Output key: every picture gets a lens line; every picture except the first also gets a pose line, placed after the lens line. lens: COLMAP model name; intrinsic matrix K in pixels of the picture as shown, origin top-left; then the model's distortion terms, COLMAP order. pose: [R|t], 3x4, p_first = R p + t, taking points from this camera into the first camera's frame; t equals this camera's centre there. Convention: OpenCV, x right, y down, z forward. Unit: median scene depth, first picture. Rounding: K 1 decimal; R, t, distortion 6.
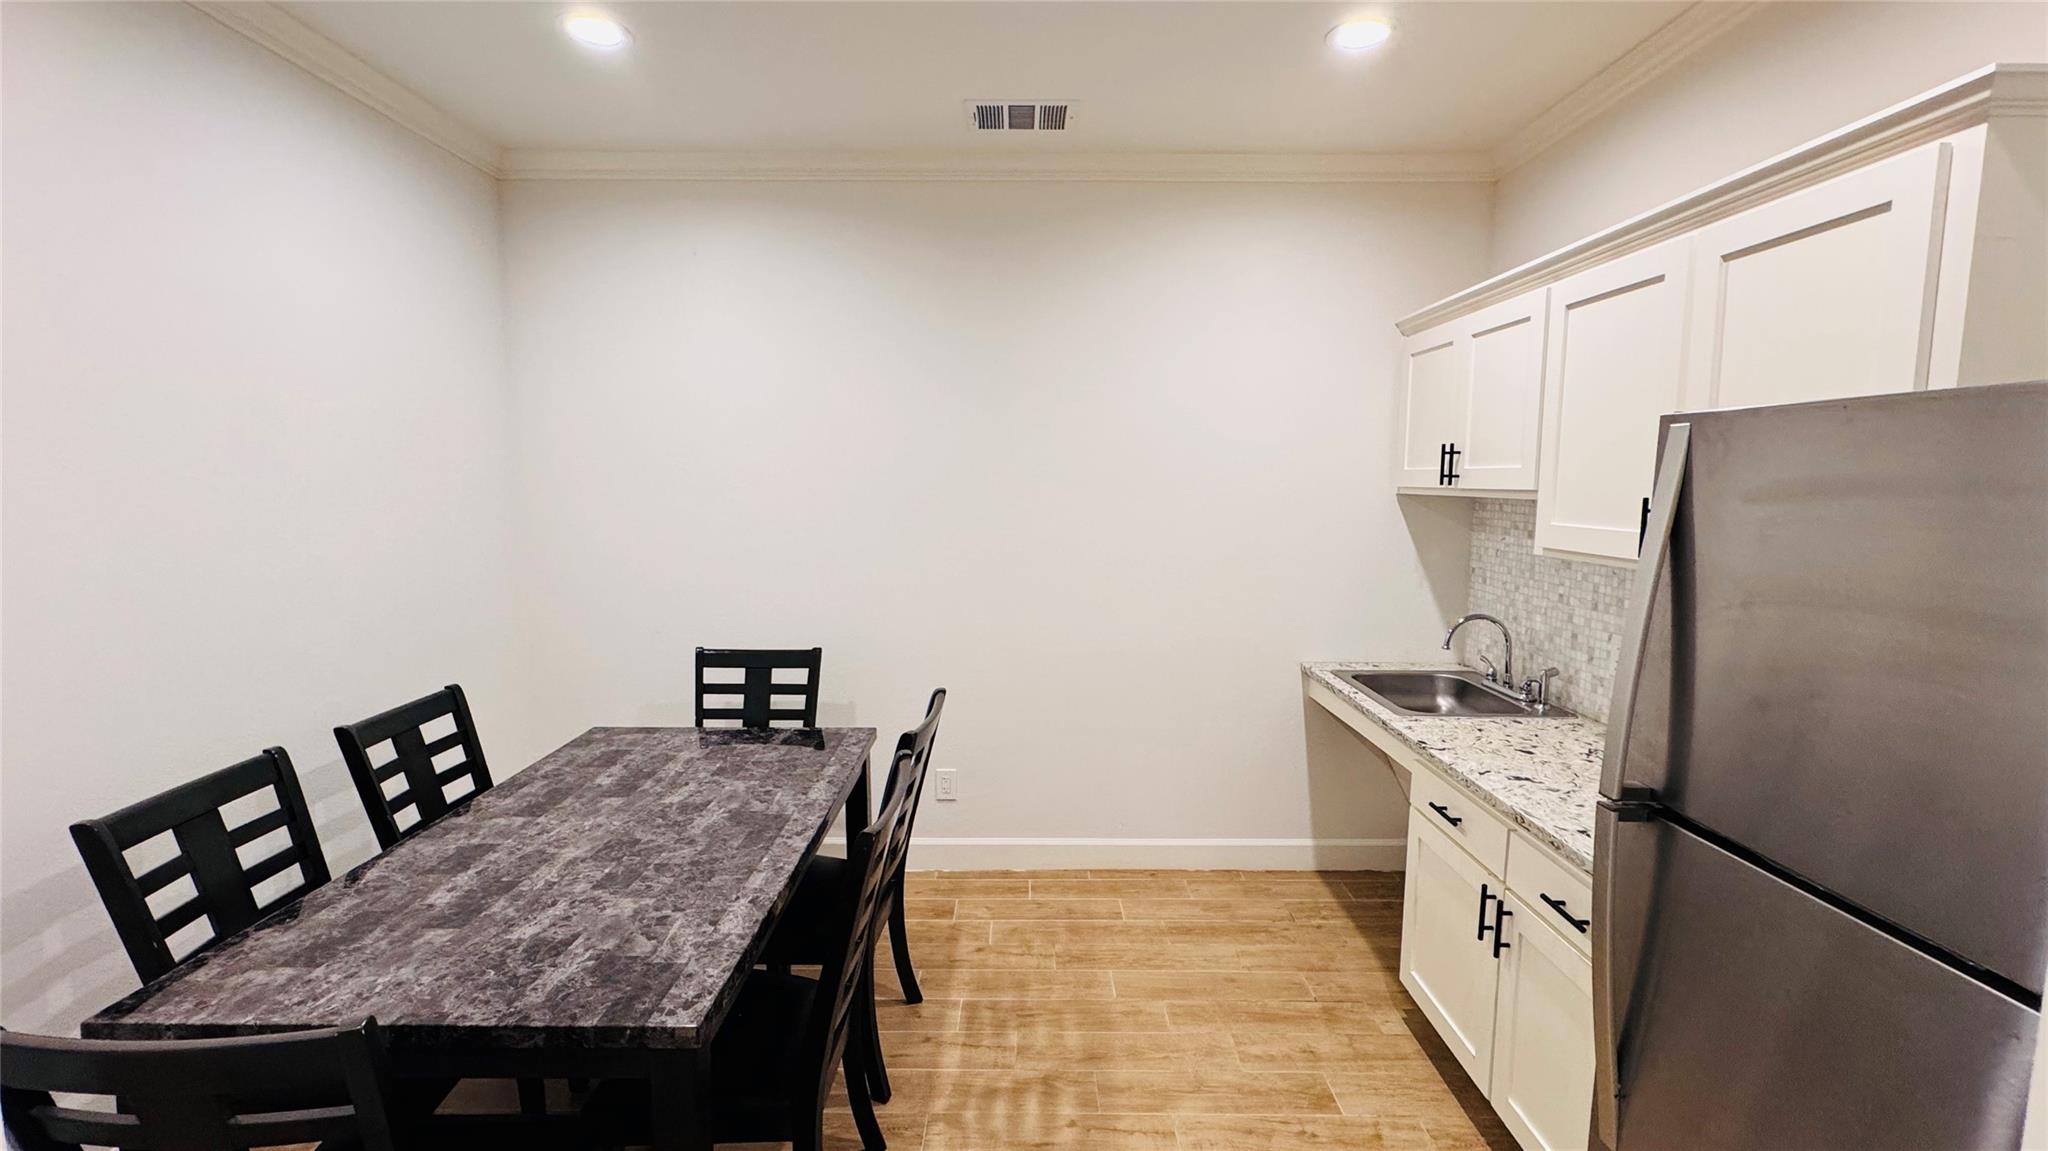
lens RADIAL K [[858.9, 0, 1025.9], [0, 858.9, 570.4], [0, 0, 1]] dist [-0.000726, -0.000025]
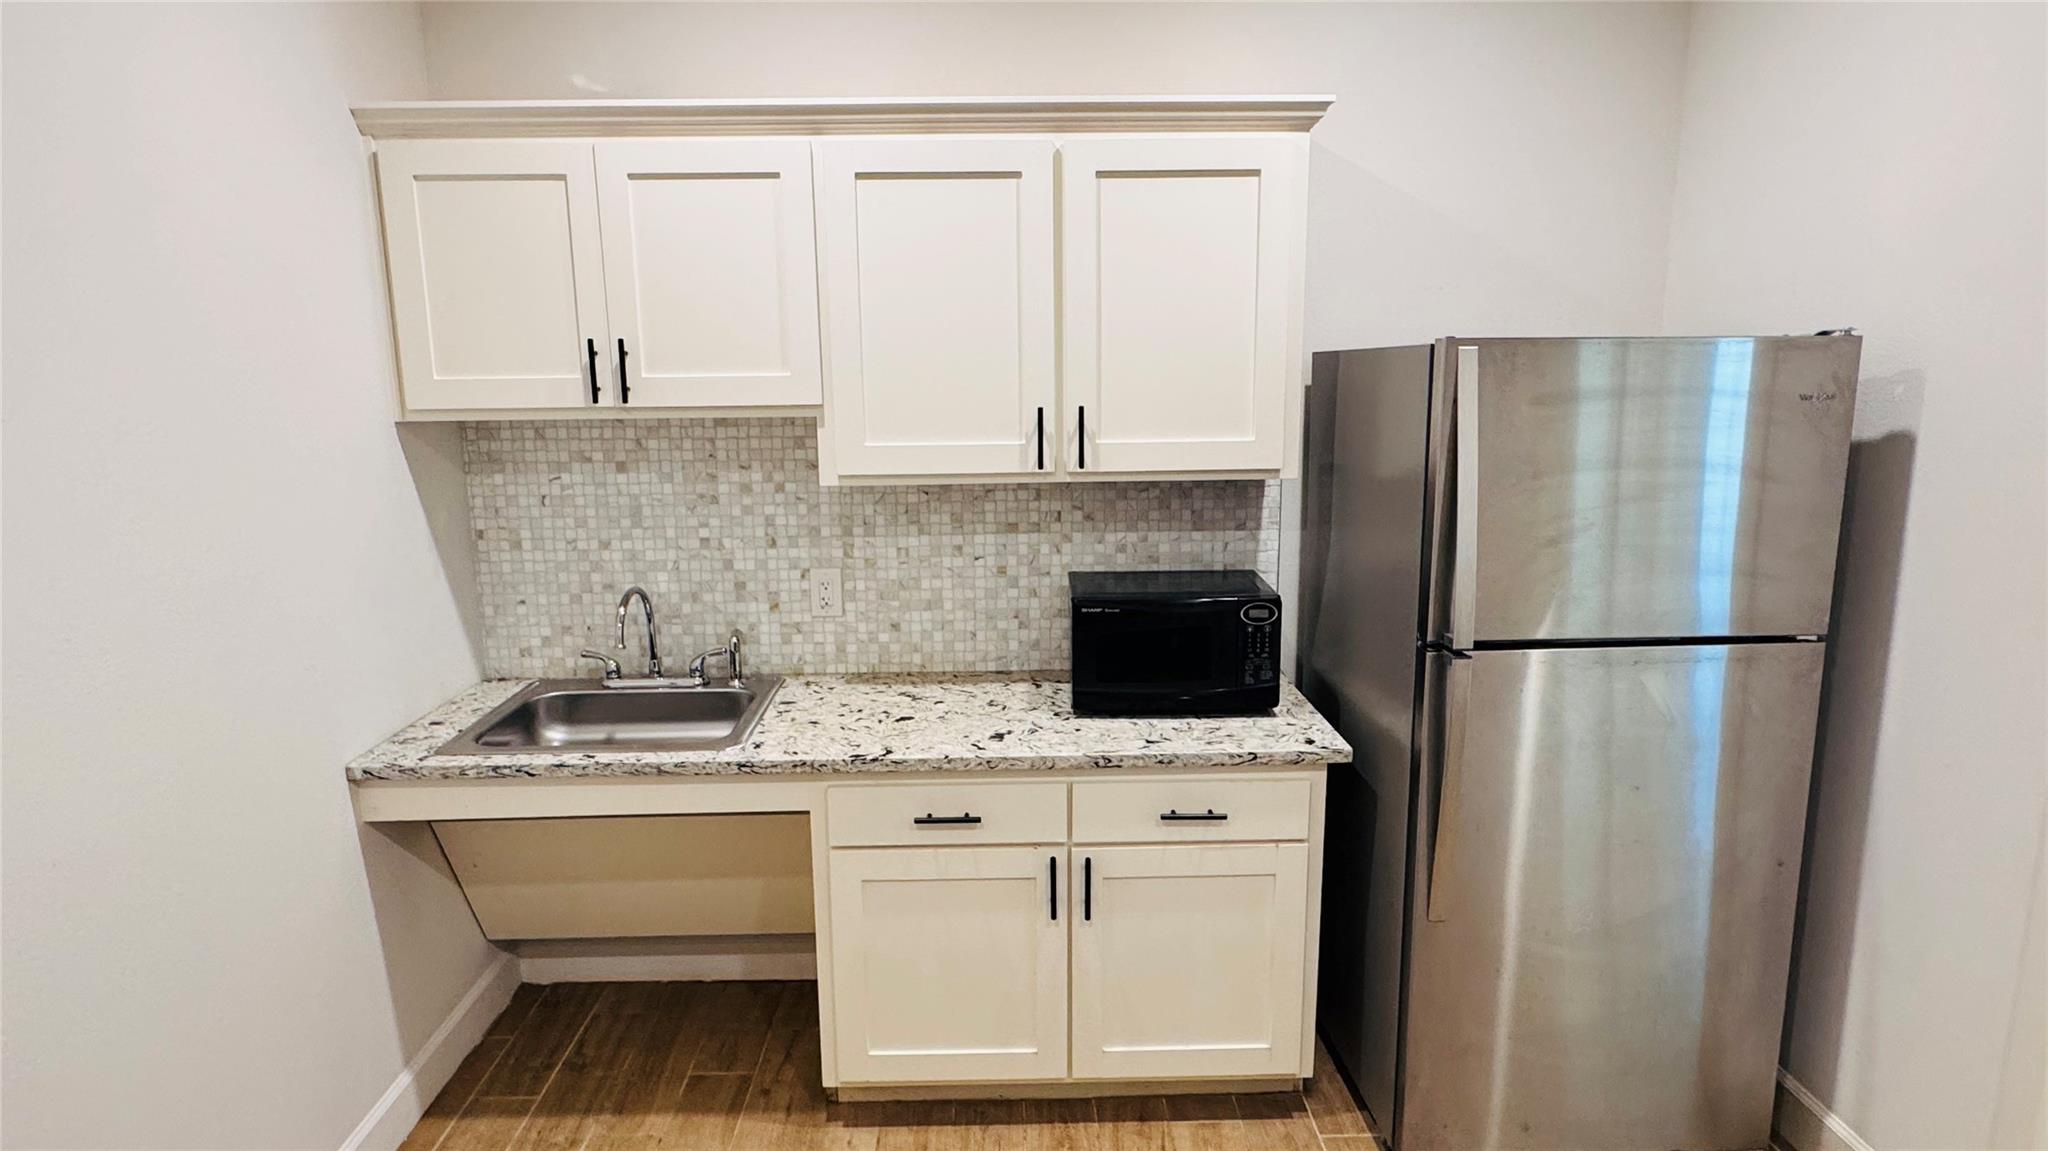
lens RADIAL K [[1151.6, 0, 1022.4], [0, 1151.6, 575.8], [0, 0, 1]] dist [0.001869, 0.000555]
pose [[-0.016397, -0.191129, 0.981428, -0.429800], [0.117296, 0.974415, 0.191723, -0.110092], [-0.992962, 0.118261, 0.006441, 0.747891]]
